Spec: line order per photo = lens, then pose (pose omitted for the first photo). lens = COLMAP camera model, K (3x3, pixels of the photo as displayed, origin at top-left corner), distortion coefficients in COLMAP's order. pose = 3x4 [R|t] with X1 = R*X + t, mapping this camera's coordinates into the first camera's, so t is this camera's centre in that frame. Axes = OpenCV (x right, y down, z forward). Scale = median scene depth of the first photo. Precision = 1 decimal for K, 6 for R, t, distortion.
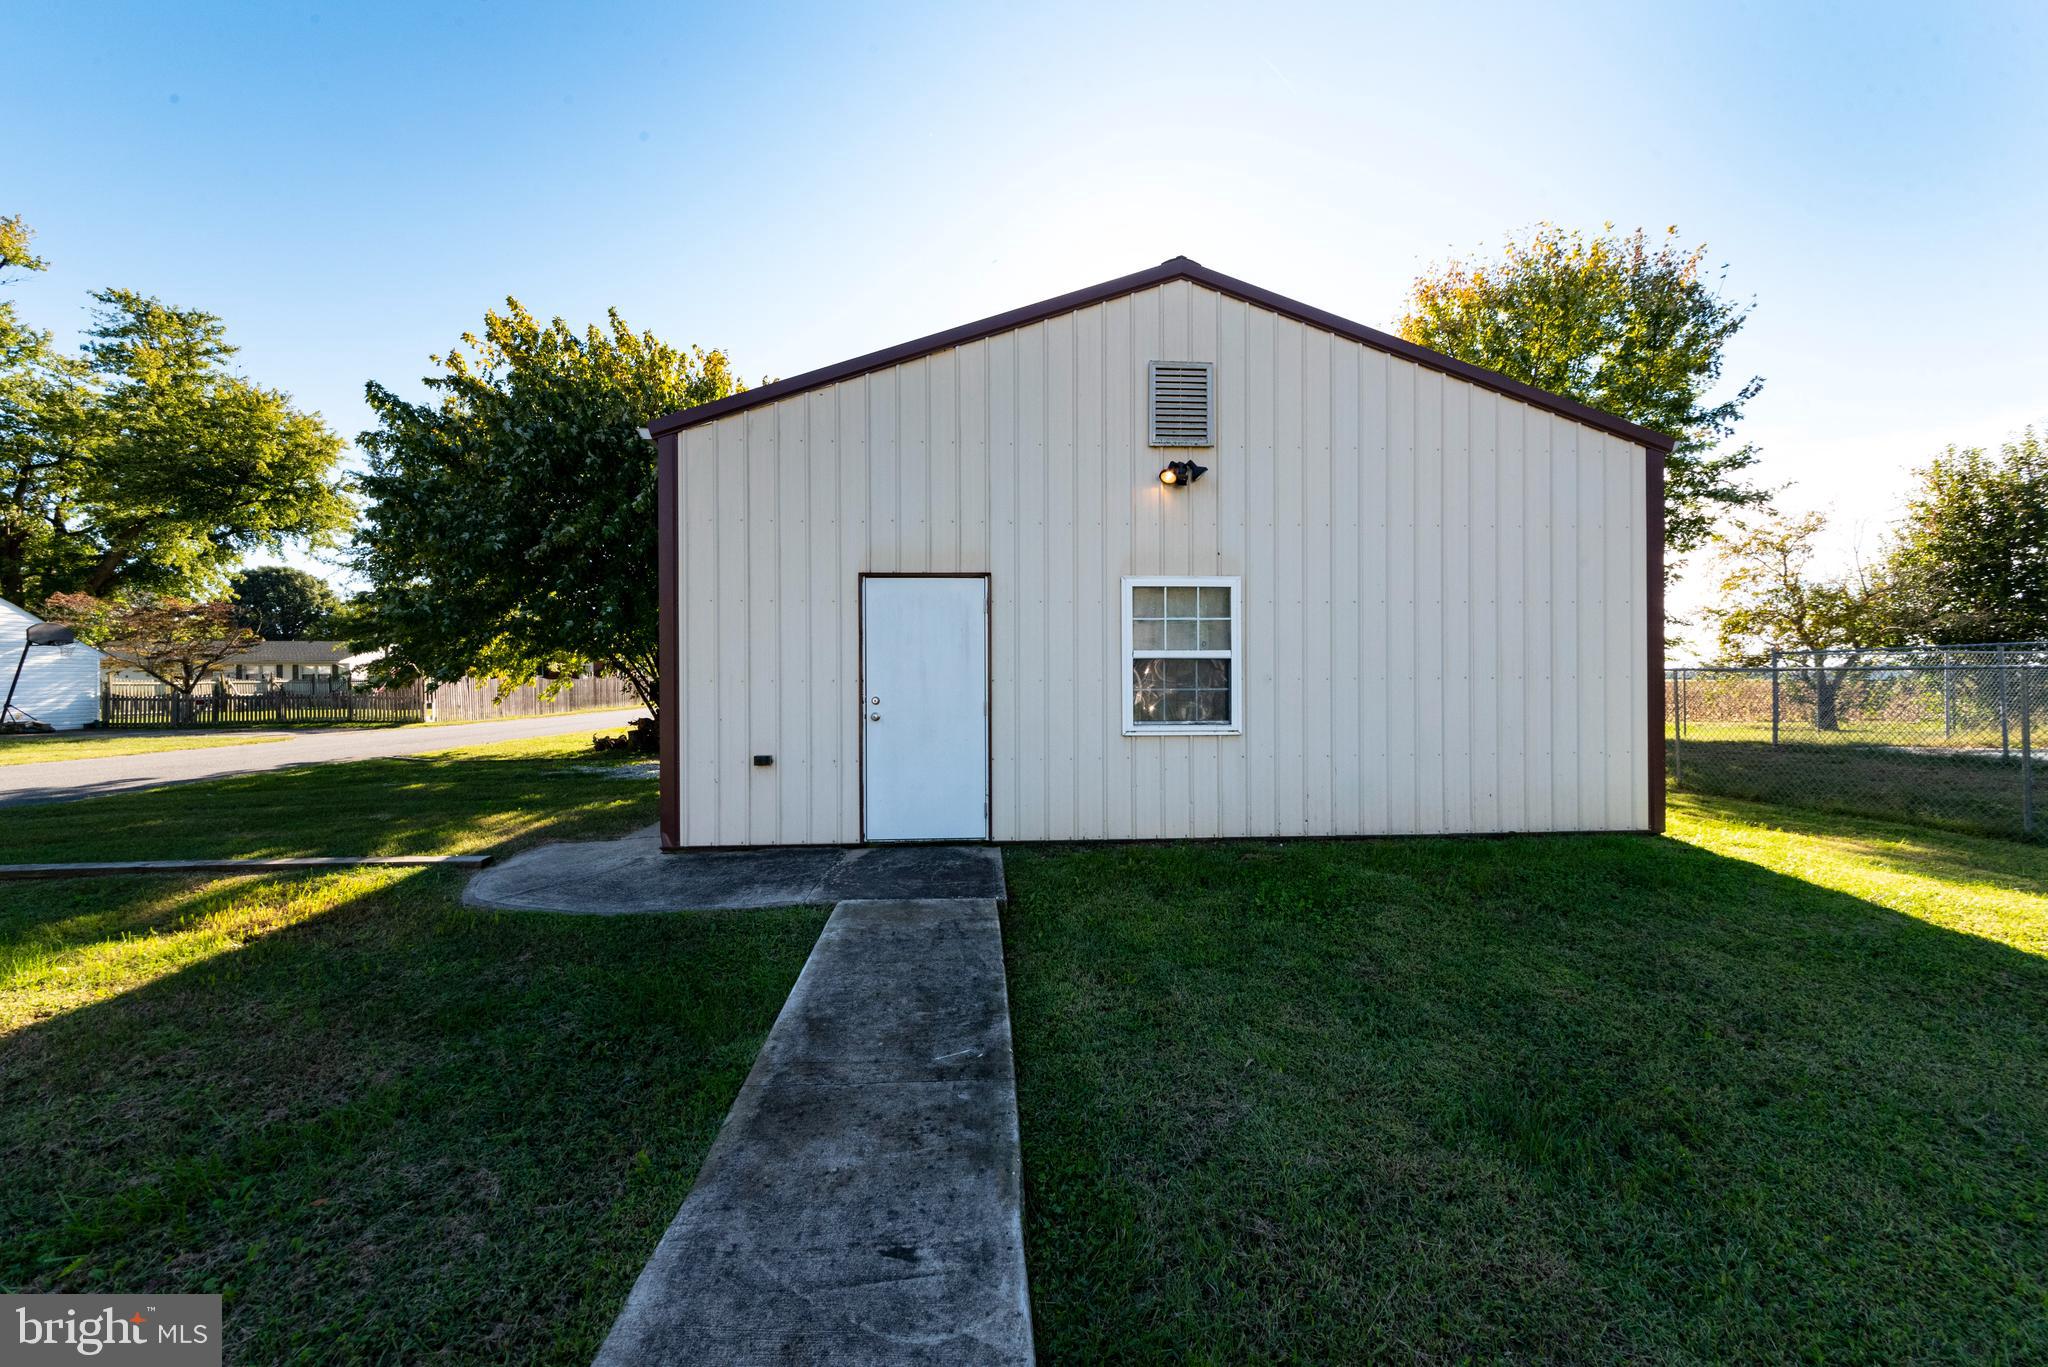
lens RADIAL K [[724.3, 0, 1019.8], [0, 724.3, 681.3], [0, 0, 1]] dist [0.002993, 0.000585]
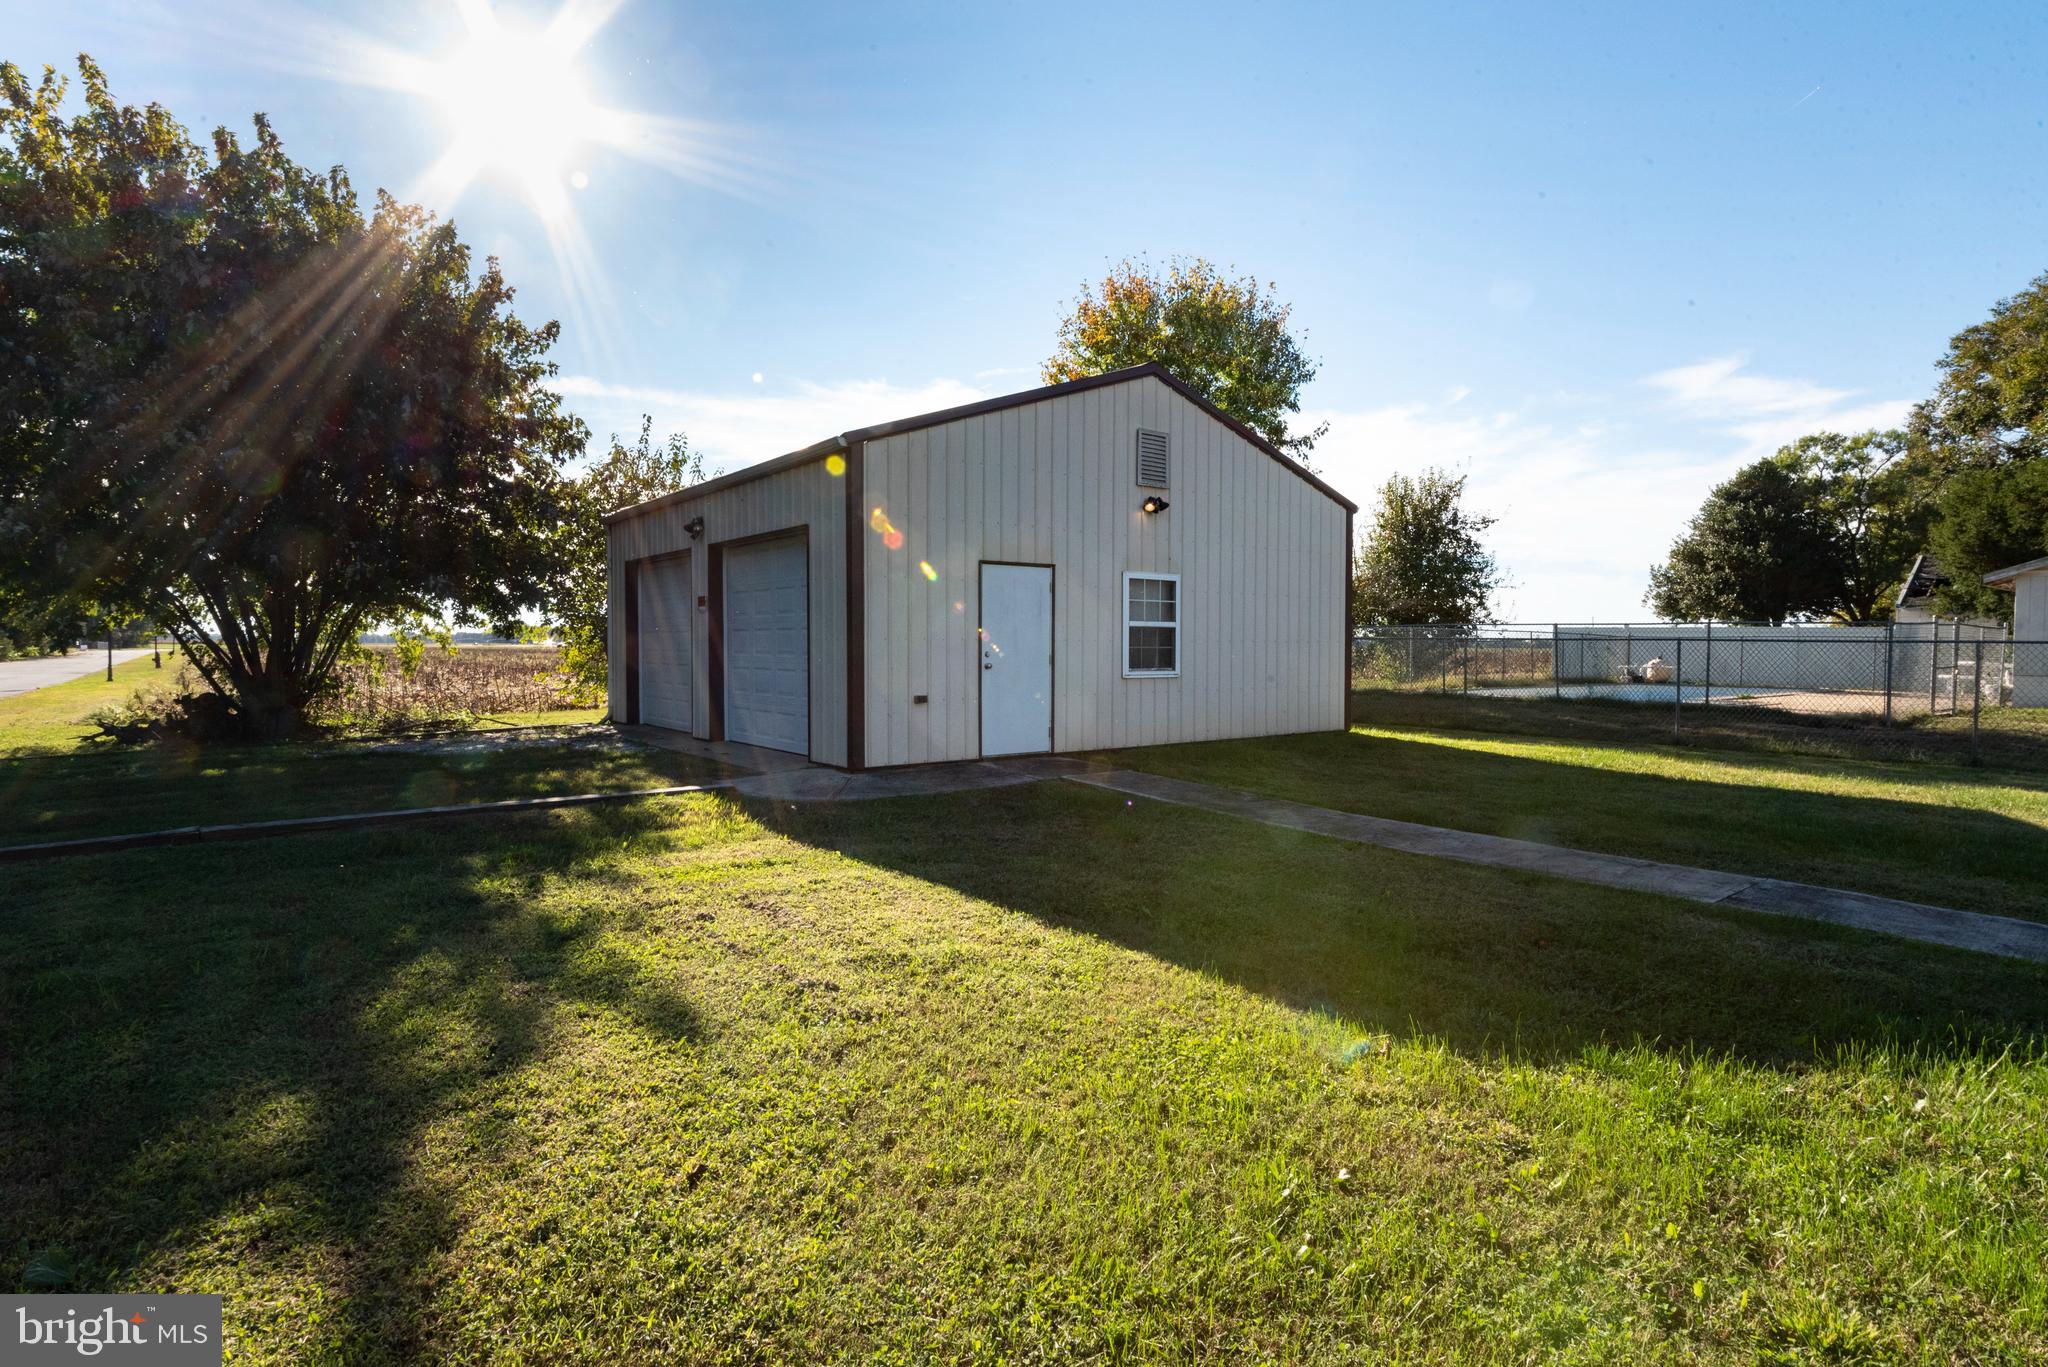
lens RADIAL K [[1045.7, 0, 1023.9], [0, 1045.7, 681.9], [0, 0, 1]] dist [0.001090, -0.000012]
pose [[0.821927, -0.011754, 0.569471, -1.200228], [-0.007396, 0.999483, 0.031304, 0.015680], [-0.569545, -0.029941, 0.821415, -0.626227]]
